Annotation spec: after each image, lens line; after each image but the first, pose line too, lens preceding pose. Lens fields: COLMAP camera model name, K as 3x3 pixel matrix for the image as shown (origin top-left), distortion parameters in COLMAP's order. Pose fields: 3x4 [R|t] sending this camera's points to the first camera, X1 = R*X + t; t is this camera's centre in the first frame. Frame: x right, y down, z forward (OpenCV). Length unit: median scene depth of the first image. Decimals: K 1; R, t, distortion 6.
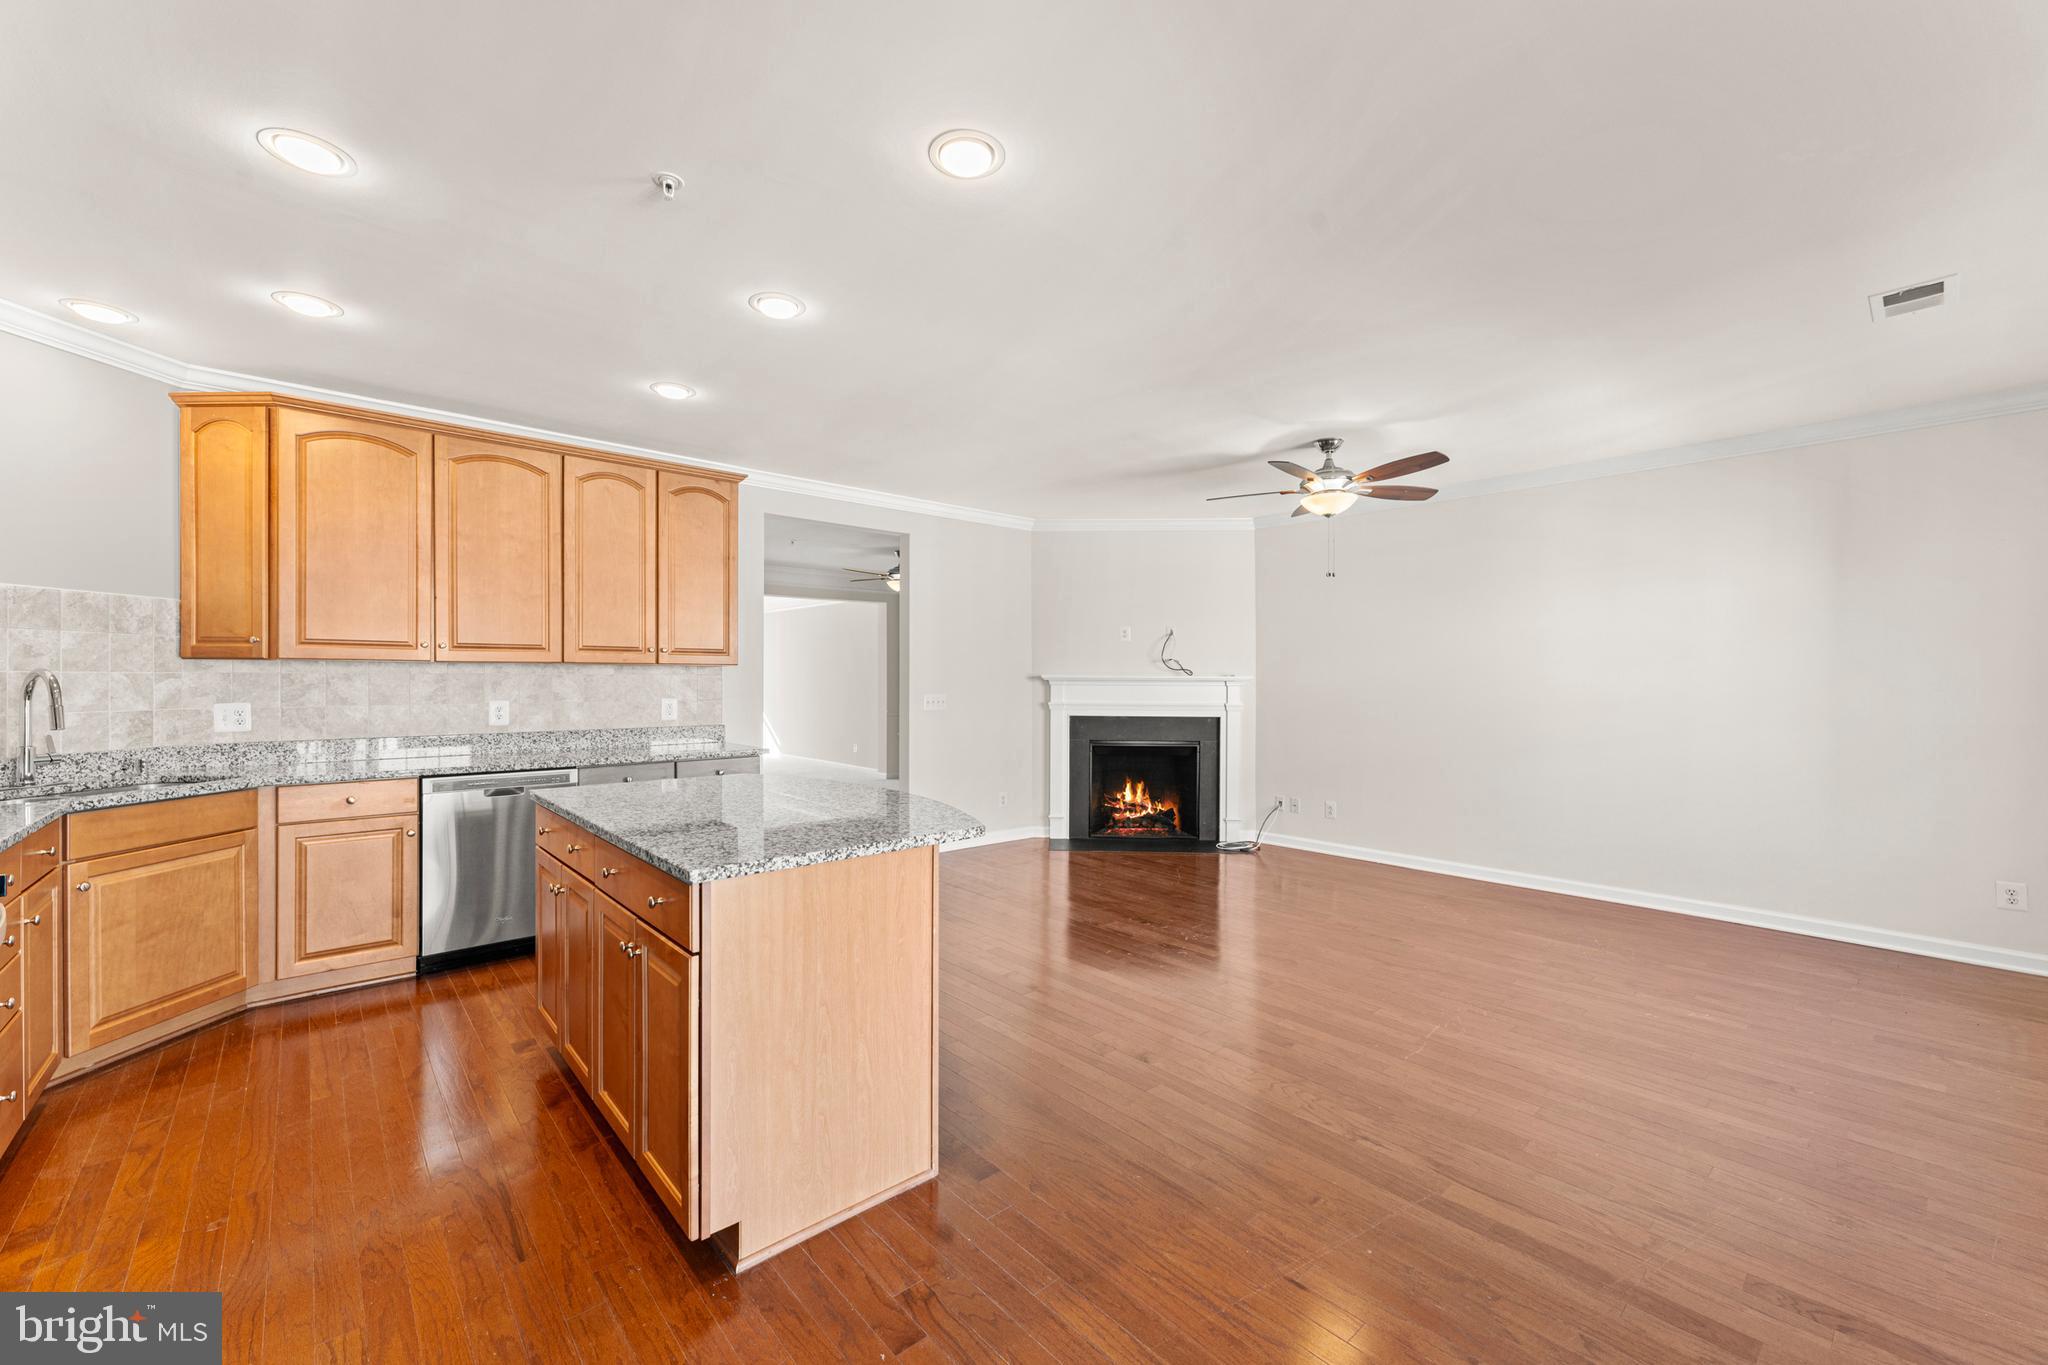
lens RADIAL K [[813.8, 0, 1019.7], [0, 813.8, 682.9], [0, 0, 1]] dist [0.001051, -0.000074]
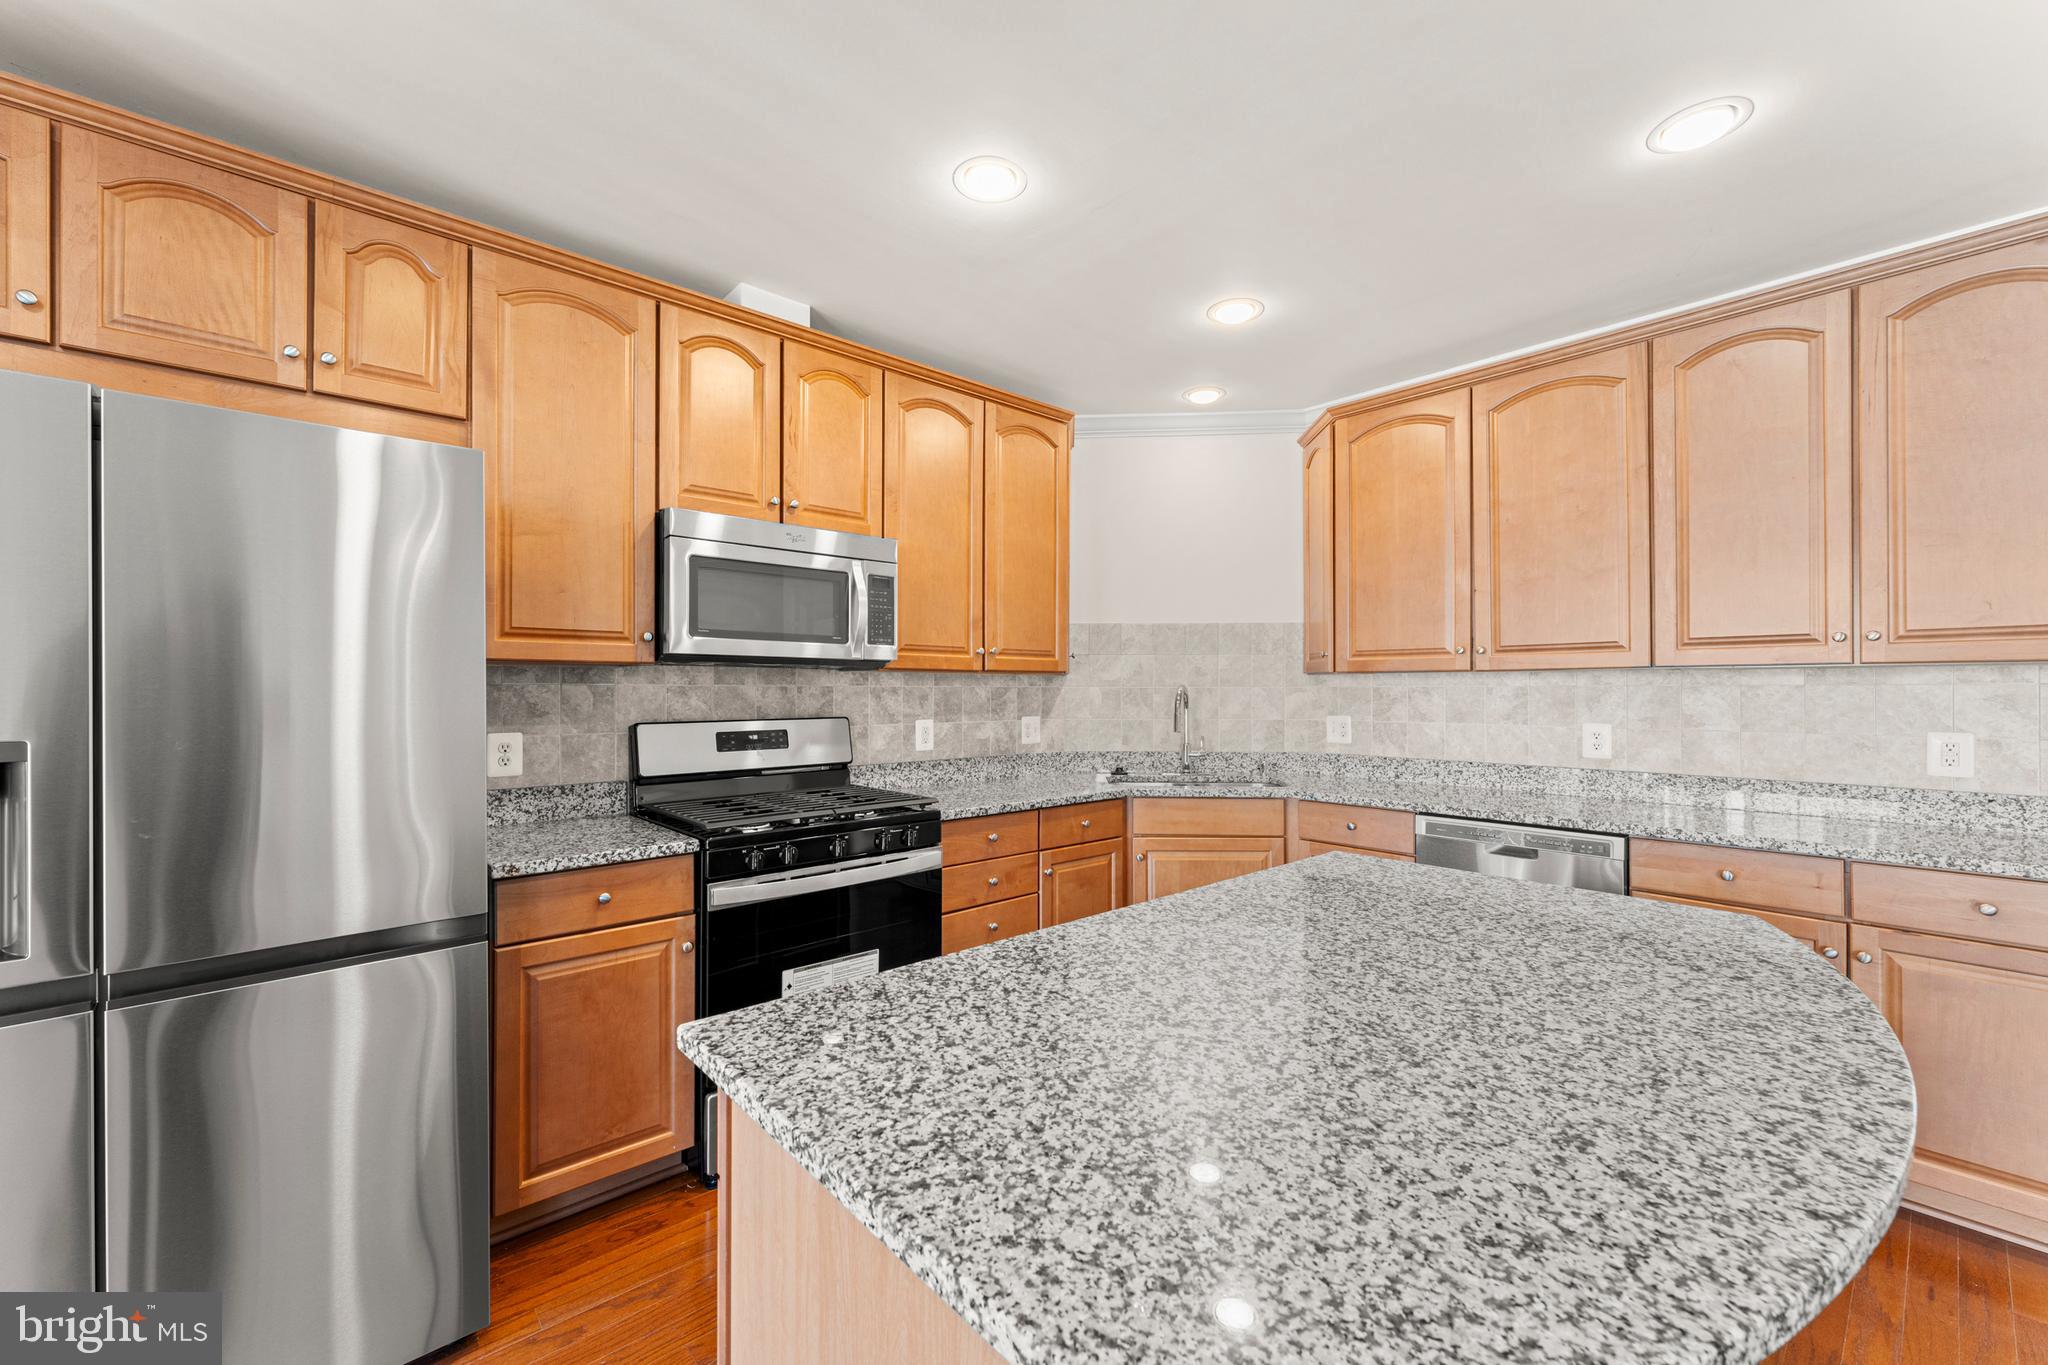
lens RADIAL K [[813.8, 0, 1019.9], [0, 813.8, 688.6], [0, 0, 1]] dist [0.001051, -0.000074]
pose [[-0.001245, -0.004346, -0.999990, 0.079567], [-0.004890, 0.999979, -0.004340, -0.003458], [0.999987, 0.004885, -0.001267, 0.555920]]
